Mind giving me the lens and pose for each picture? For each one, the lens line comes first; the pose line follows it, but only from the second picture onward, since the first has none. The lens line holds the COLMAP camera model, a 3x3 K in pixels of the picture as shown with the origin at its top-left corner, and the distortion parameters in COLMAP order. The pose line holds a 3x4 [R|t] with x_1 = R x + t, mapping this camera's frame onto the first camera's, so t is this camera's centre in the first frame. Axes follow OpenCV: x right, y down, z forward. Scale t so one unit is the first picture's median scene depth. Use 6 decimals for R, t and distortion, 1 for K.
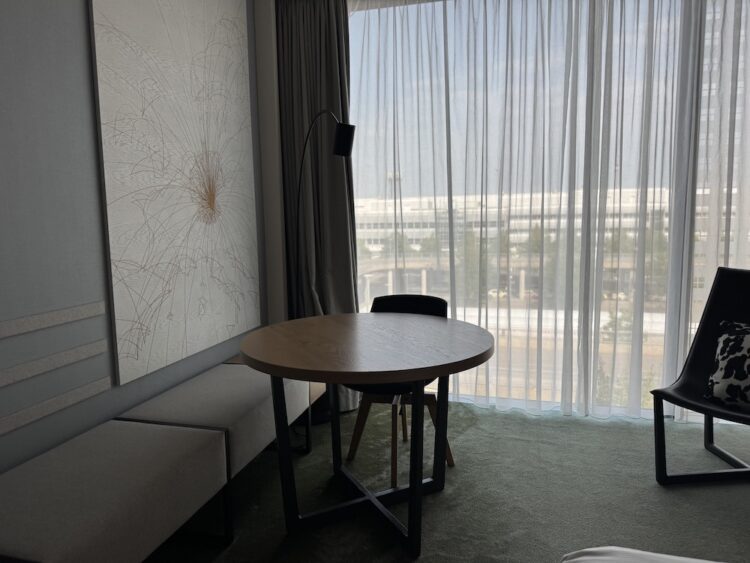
lens RADIAL K [[522.0, 0, 375.0], [0, 522.0, 281.5], [0, 0, 1]] dist [0.006887, -0.028306]
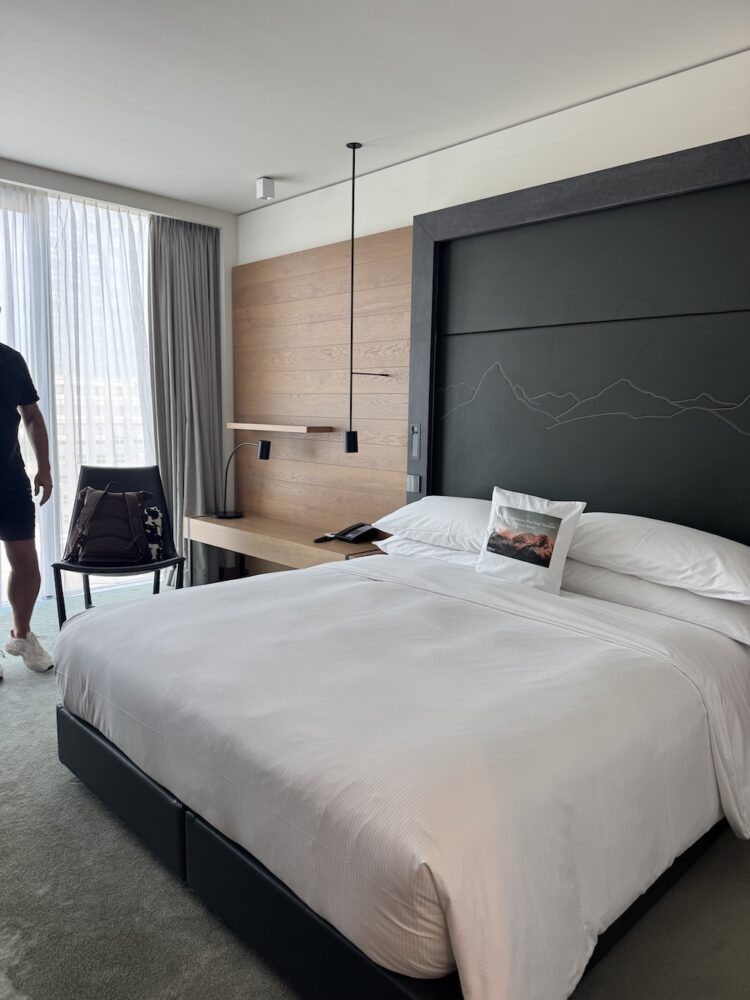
lens RADIAL K [[712.8, 0, 375.0], [0, 712.8, 500.0], [0, 0, 1]] dist [0.006914, -0.033143]
pose [[0.508745, -0.085815, 0.856630, -0.508606], [0.087073, 0.995046, 0.047969, 0.038874], [-0.856503, 0.050185, 0.513697, -0.535037]]
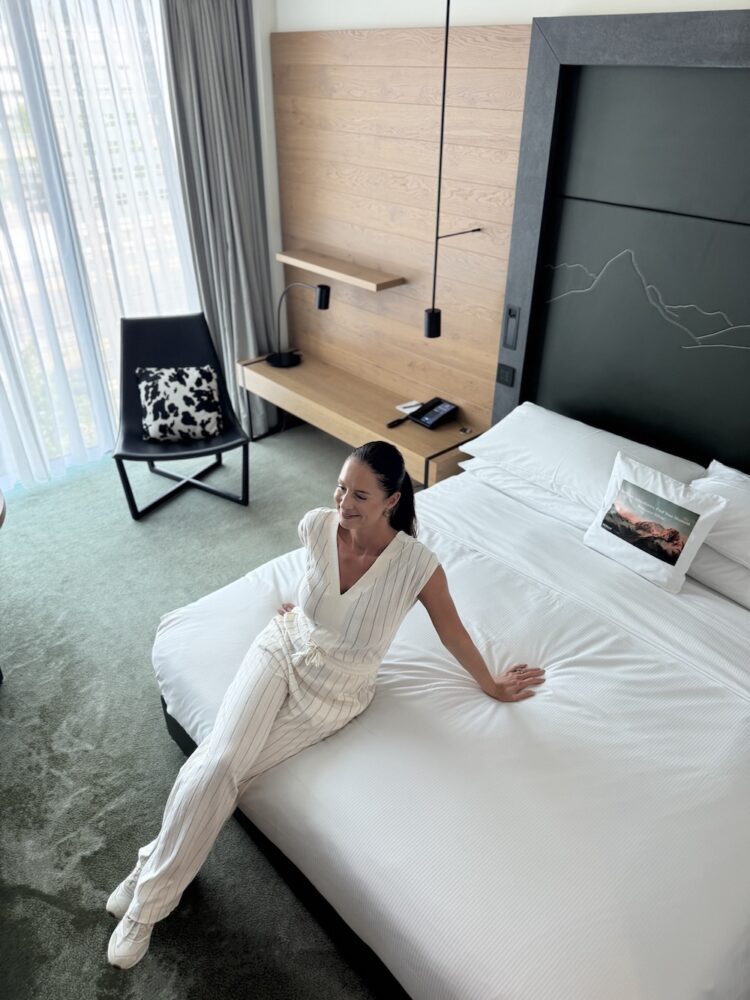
lens RADIAL K [[696.1, 0, 359.7], [0, 696.1, 501.0], [0, 0, 1]] dist [0.006887, -0.028306]
pose [[0.553500, -0.437979, 0.708387, -0.316238], [0.098907, 0.879107, 0.466249, -0.371074], [-0.826955, -0.188005, 0.529905, -0.317946]]
